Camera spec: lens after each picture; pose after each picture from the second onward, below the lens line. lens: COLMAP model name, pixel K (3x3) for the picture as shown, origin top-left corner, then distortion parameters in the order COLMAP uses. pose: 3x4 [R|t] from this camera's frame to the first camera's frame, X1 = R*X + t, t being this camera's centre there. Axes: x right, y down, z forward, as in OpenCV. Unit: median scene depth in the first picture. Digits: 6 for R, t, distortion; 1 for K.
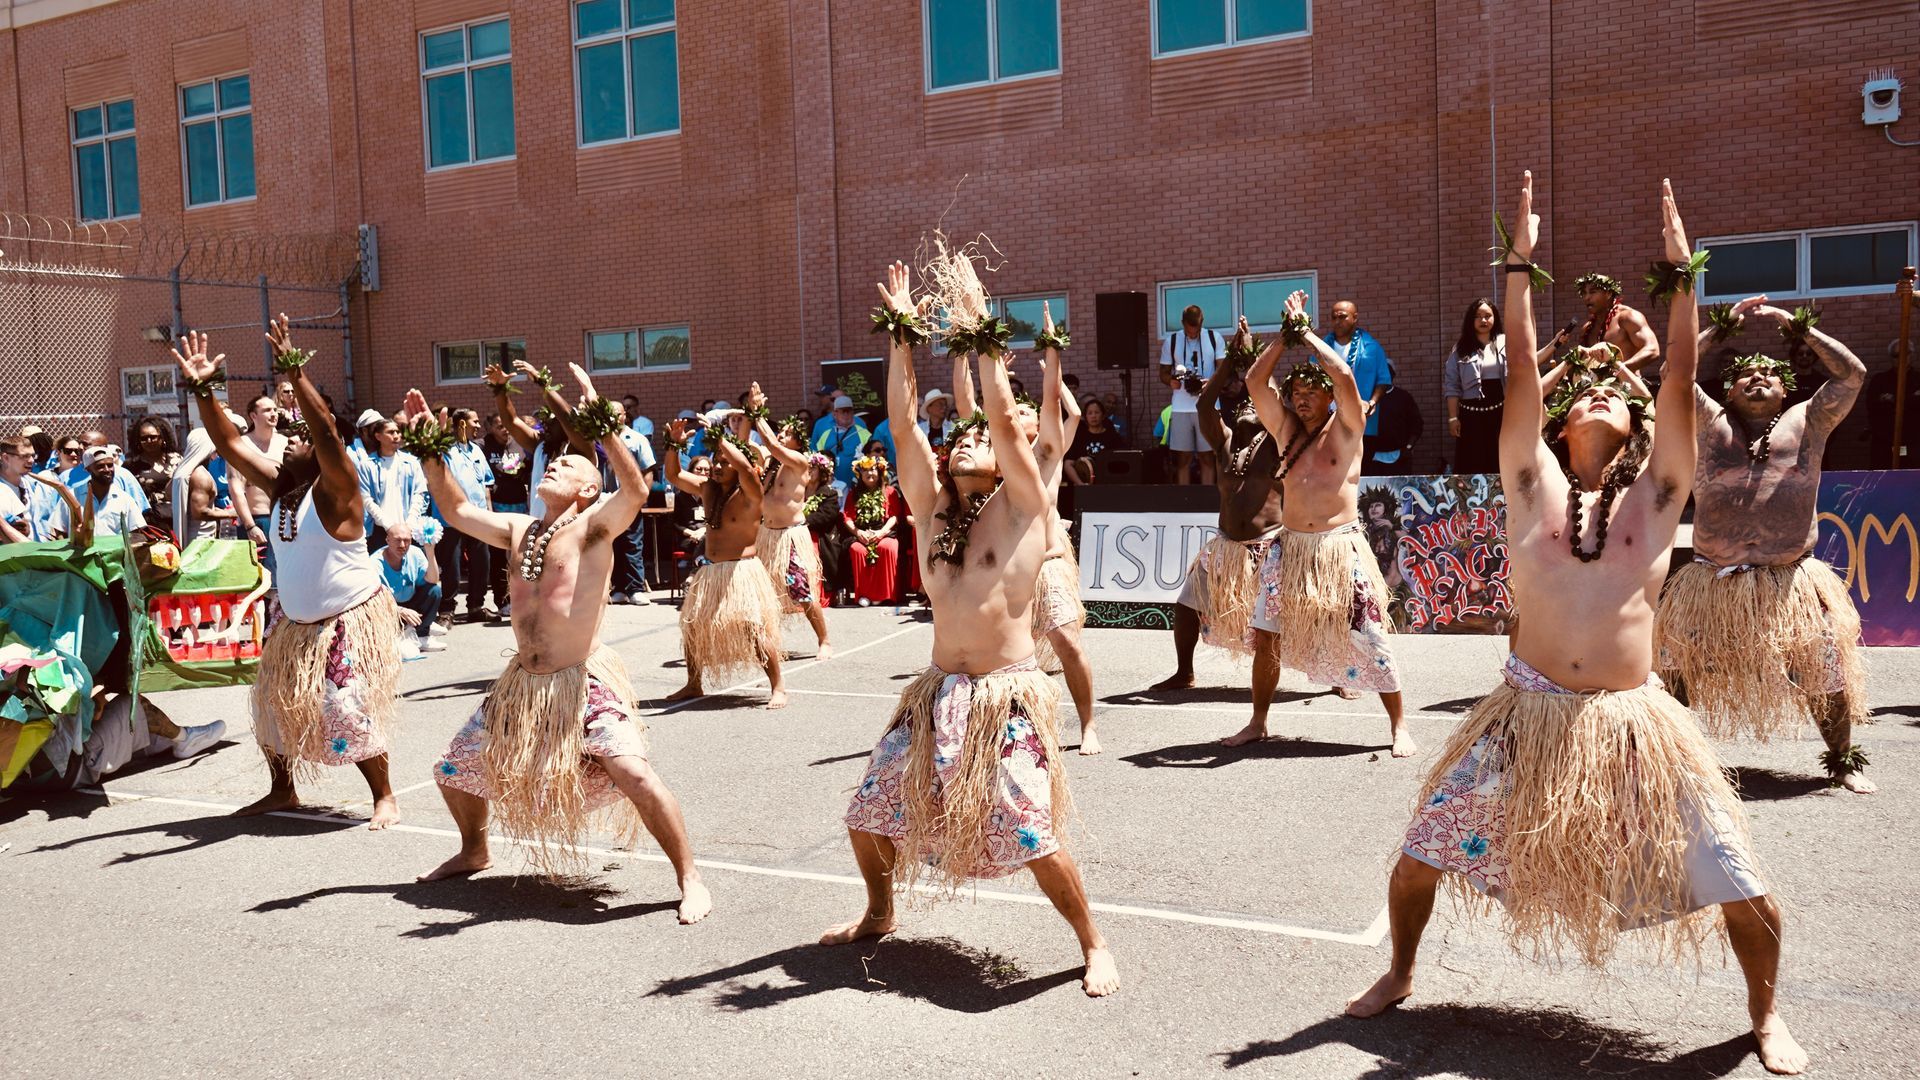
lens RADIAL K [[1553.4, 0, 988.3], [0, 1553.4, 526.0], [0, 0, 1]] dist [0.007384, 0.013102]
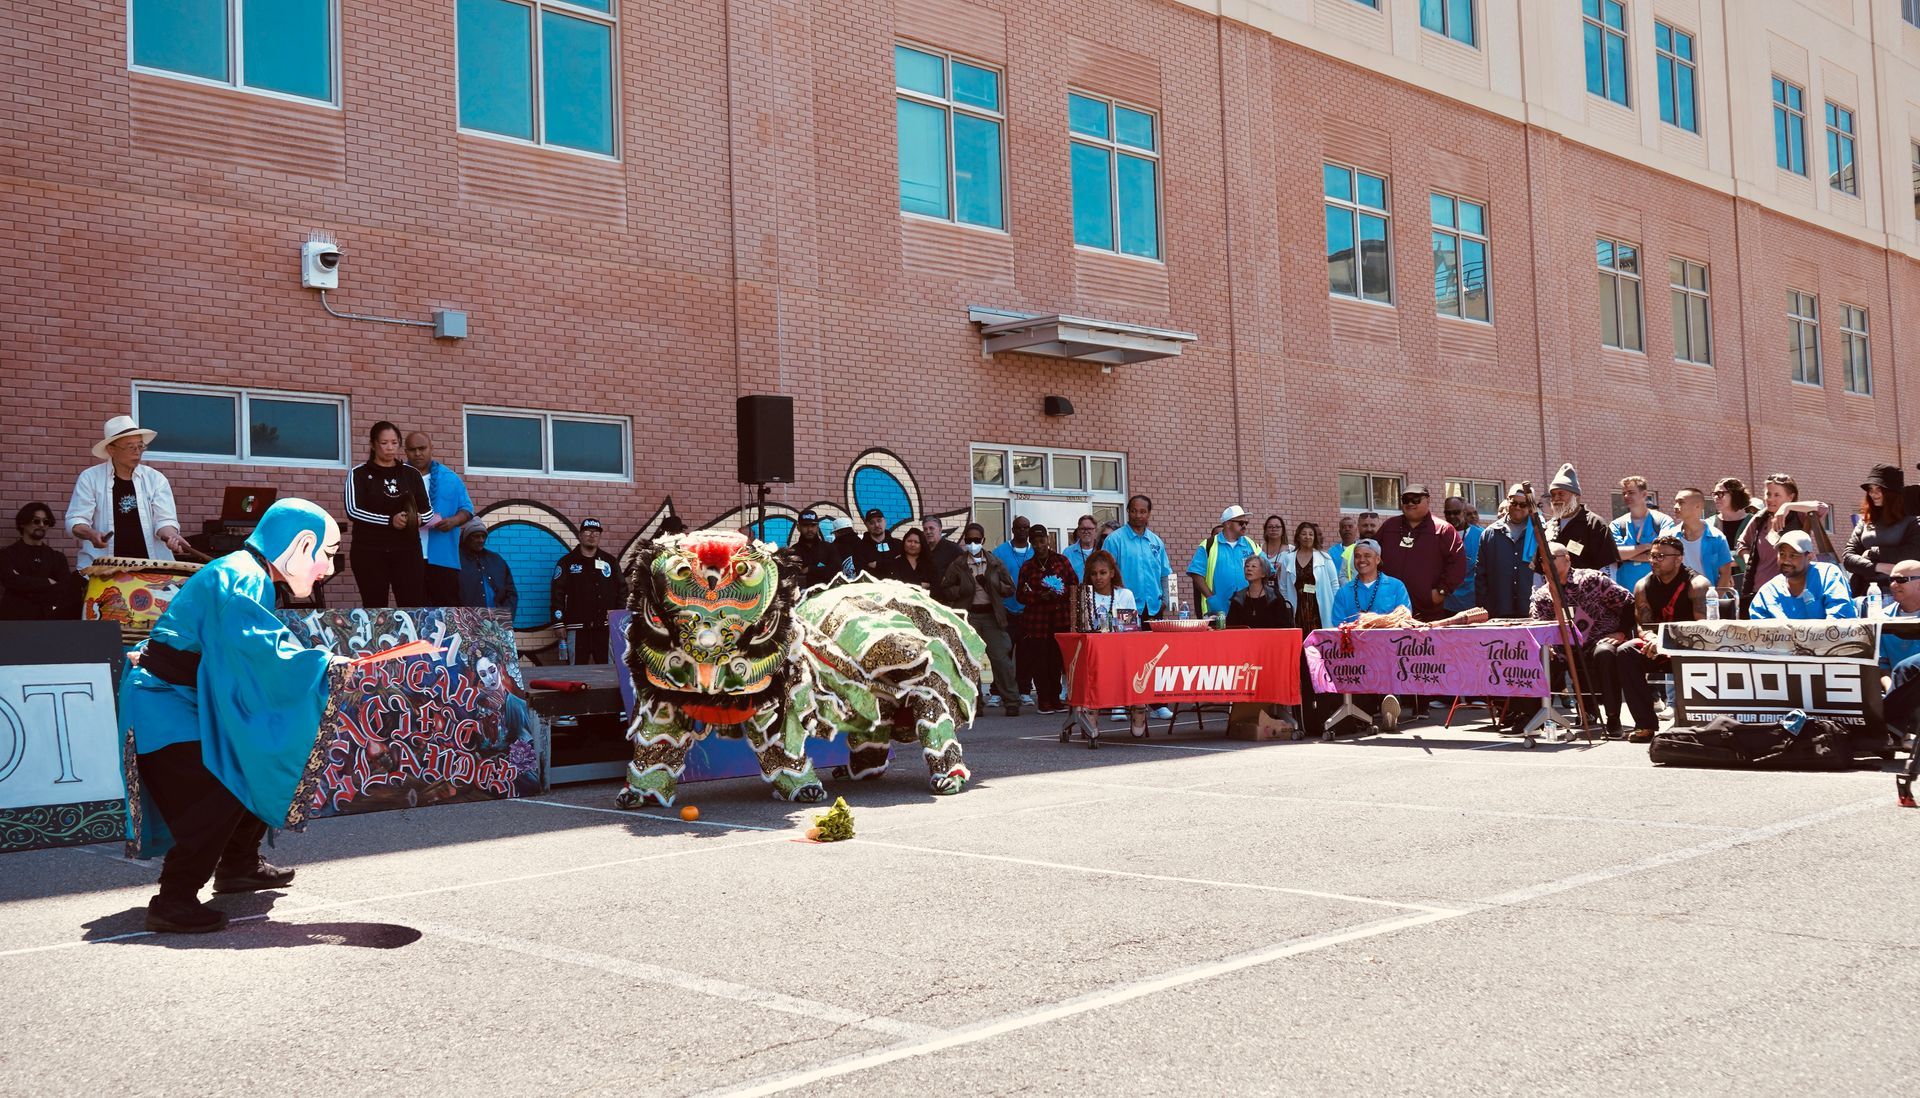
lens RADIAL K [[1888.5, 0, 960.0], [0, 1888.5, 549.0], [0, 0, 1]] dist [0.004996, 0.018158]
pose [[0.307267, 0.073864, 0.948752, -0.327564], [0.081149, 0.991318, -0.103459, 0.039673], [-0.948157, 0.108780, 0.298605, 0.278516]]
